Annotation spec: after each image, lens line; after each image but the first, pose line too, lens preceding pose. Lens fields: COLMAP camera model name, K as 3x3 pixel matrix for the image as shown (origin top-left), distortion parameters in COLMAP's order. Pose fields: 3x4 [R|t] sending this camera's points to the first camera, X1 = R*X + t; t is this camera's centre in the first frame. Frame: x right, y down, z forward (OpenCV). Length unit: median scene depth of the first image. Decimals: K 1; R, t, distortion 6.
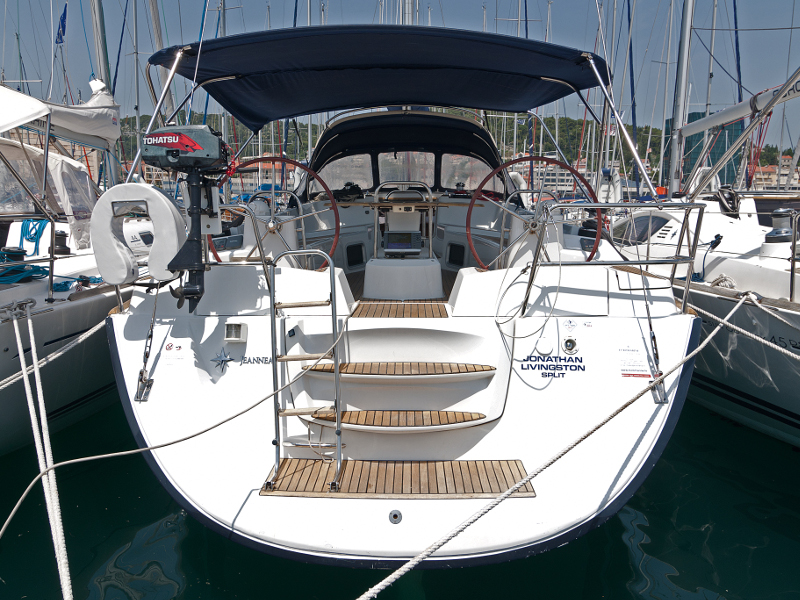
lens RADIAL K [[534.6, 0, 400.0], [0, 534.6, 300.0], [0, 0, 1]] dist [-0.001679, -0.000108]
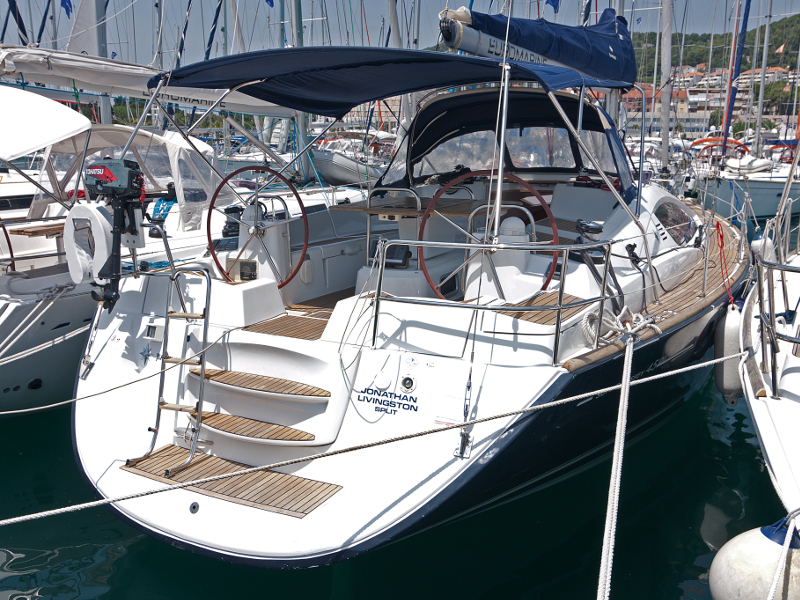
lens RADIAL K [[642.6, 0, 399.7], [0, 642.6, 312.5], [0, 0, 1]] dist [-0.000149, 0.000719]
pose [[0.914842, 0.097711, -0.391811, 0.757727], [-0.076365, 0.994638, 0.069739, -0.126167], [0.396525, -0.033880, 0.917399, -0.081241]]
